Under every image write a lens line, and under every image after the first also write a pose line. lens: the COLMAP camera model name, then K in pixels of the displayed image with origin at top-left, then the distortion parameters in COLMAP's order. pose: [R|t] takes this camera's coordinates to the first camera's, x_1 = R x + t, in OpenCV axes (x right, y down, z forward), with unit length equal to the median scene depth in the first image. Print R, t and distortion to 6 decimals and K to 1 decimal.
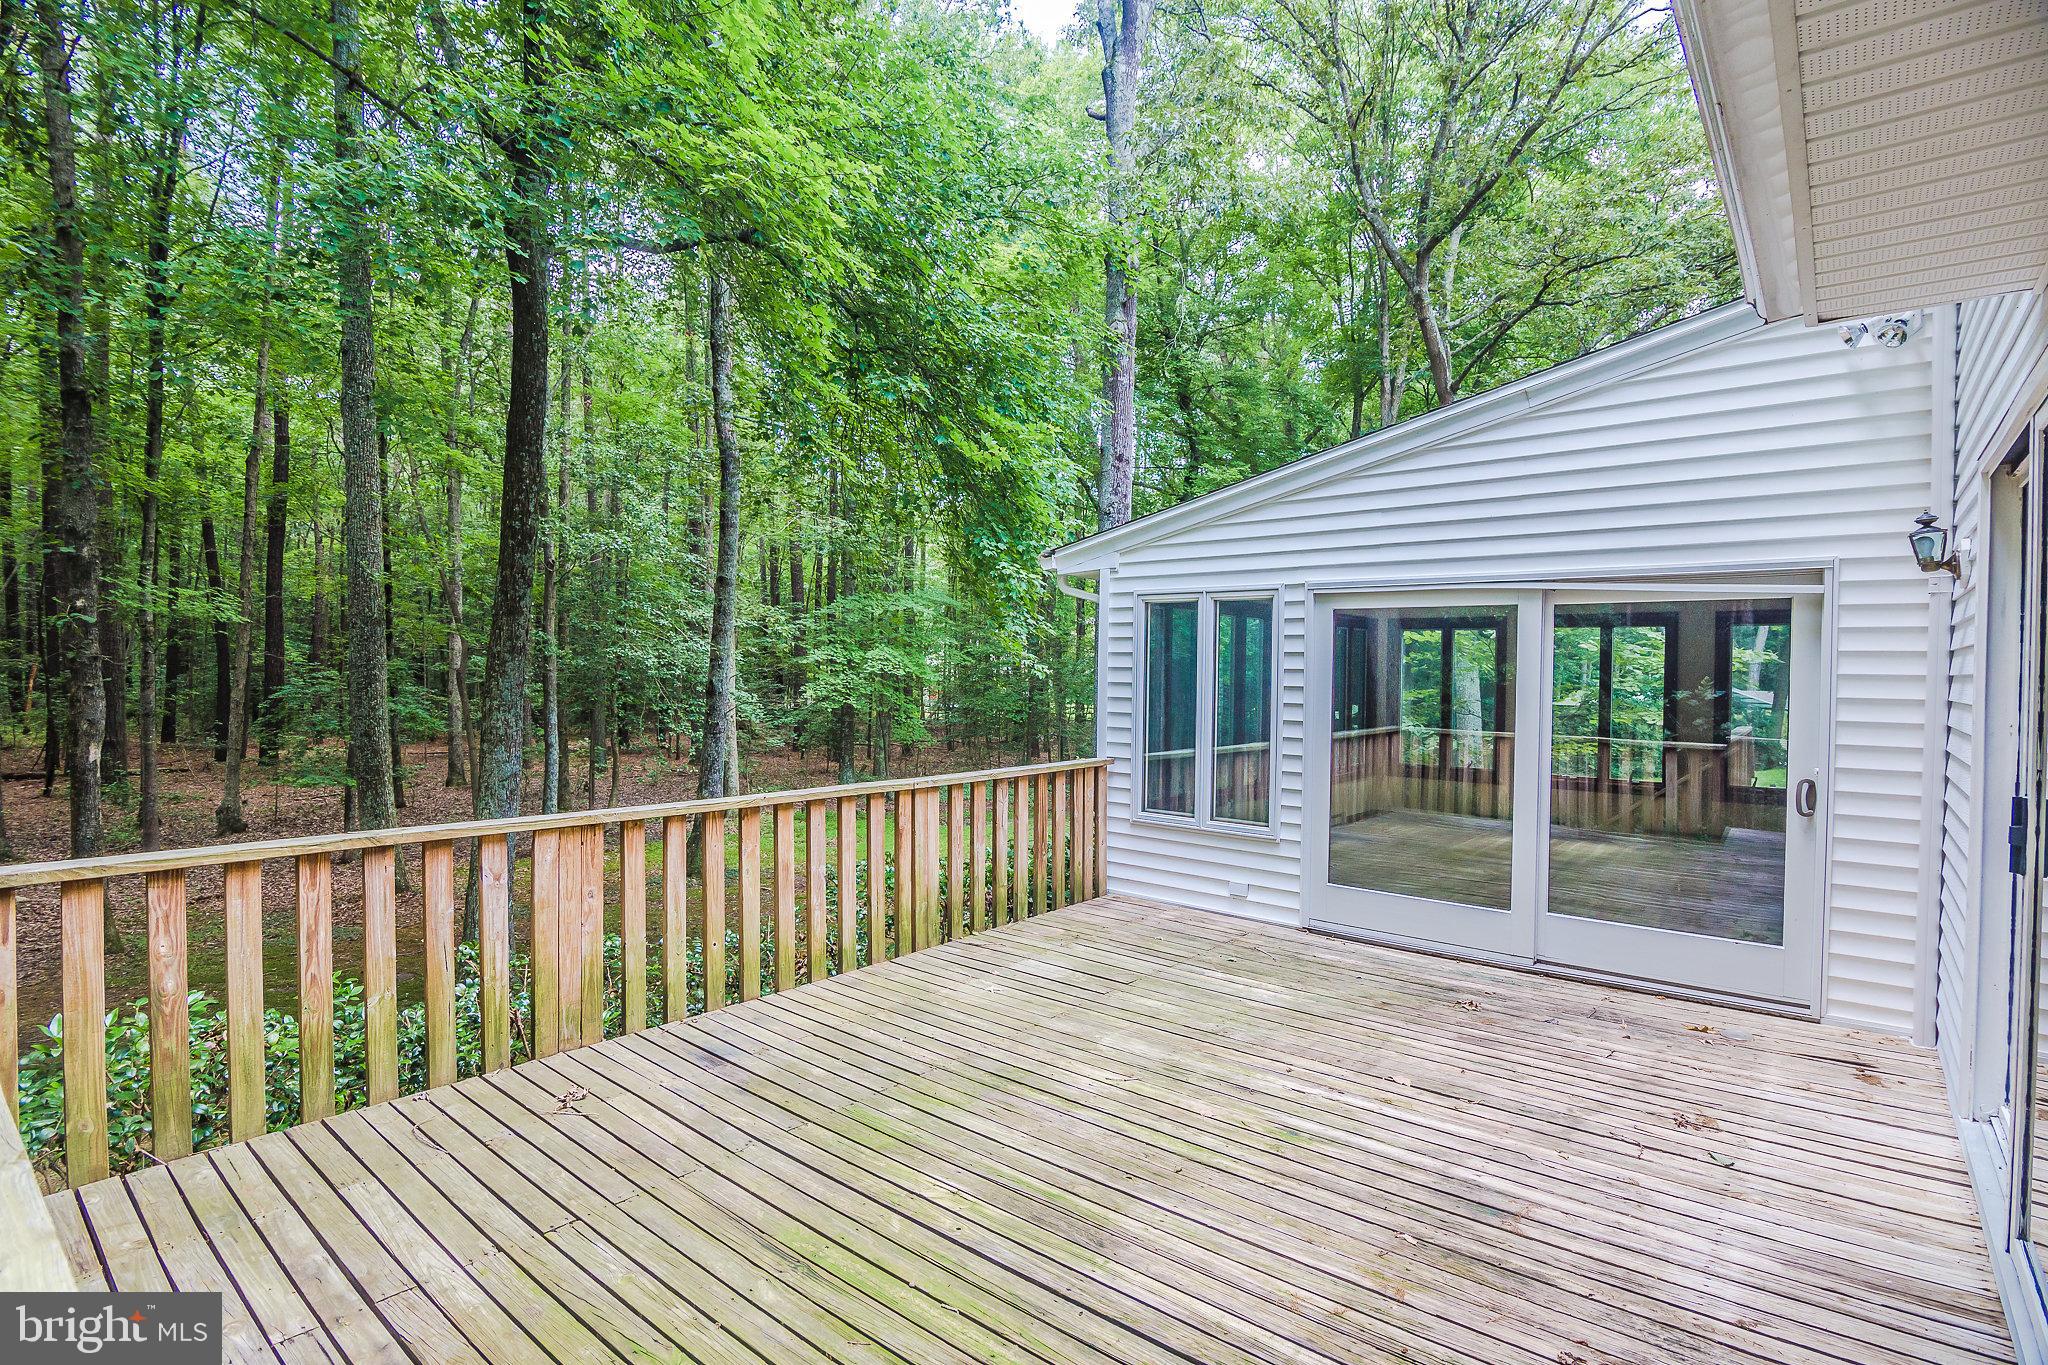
lens RADIAL K [[997.6, 0, 1021.6], [0, 997.6, 690.6], [0, 0, 1]] dist [-0.016617, -0.001147]
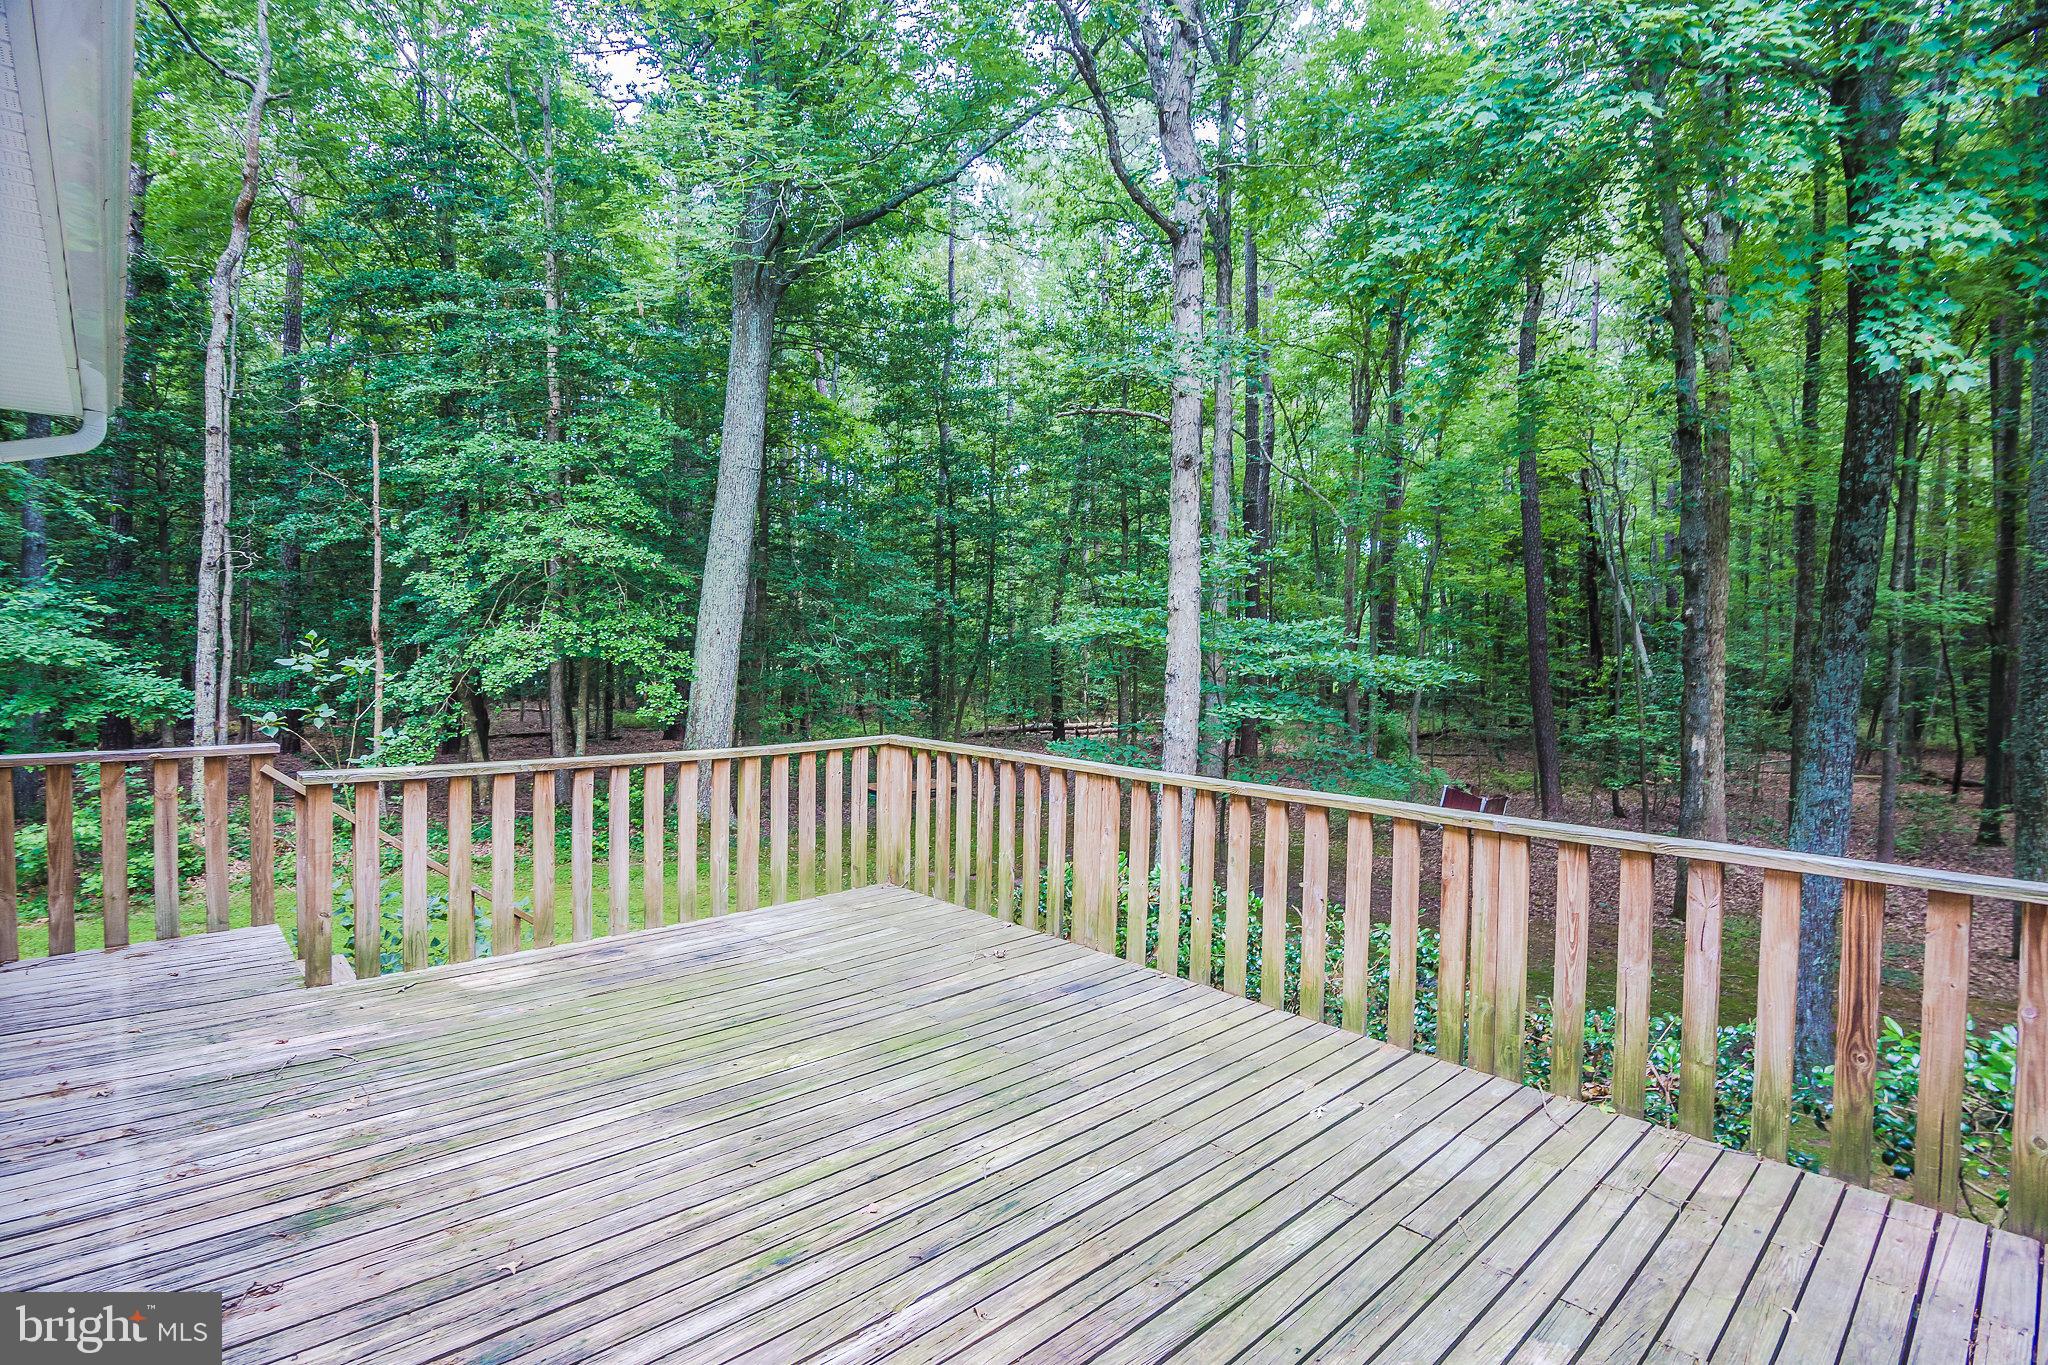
lens RADIAL K [[997.6, 0, 1022.5], [0, 997.6, 674.5], [0, 0, 1]] dist [-0.016617, -0.001147]
pose [[-0.124361, 0.008950, -0.992197, 0.745695], [-0.039574, 0.999119, 0.013973, -0.004040], [0.991448, 0.041003, -0.123897, 0.956835]]
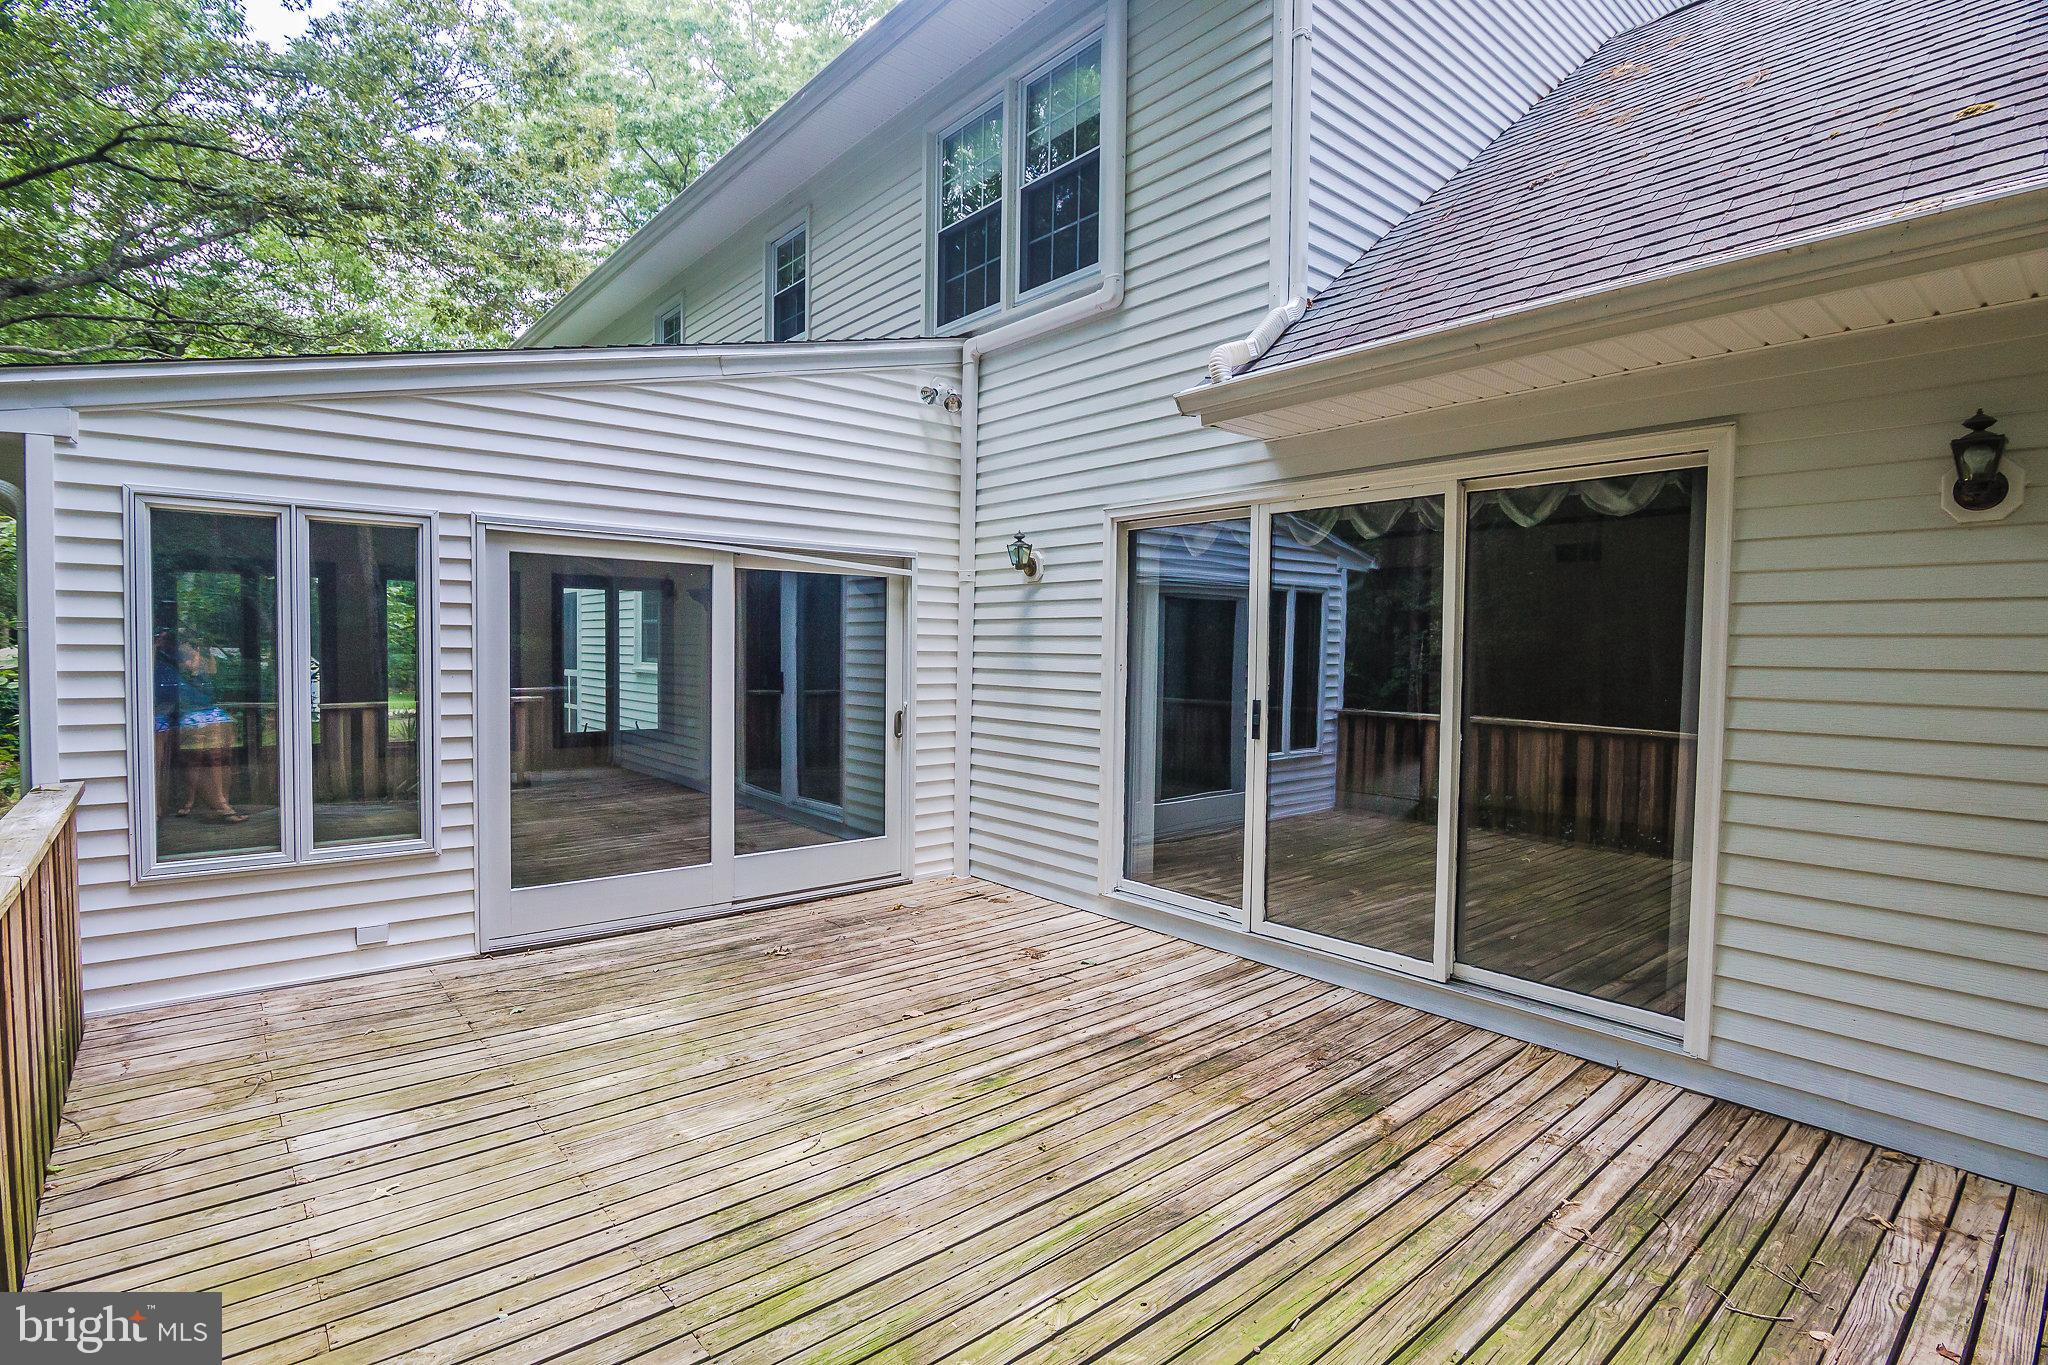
lens RADIAL K [[997.6, 0, 1021.0], [0, 997.6, 682.1], [0, 0, 1]] dist [-0.016617, -0.001147]
pose [[0.174490, -0.046019, 0.983583, -0.550819], [0.009365, 0.998940, 0.045076, -0.010906], [-0.984614, 0.001346, 0.174736, 0.602057]]
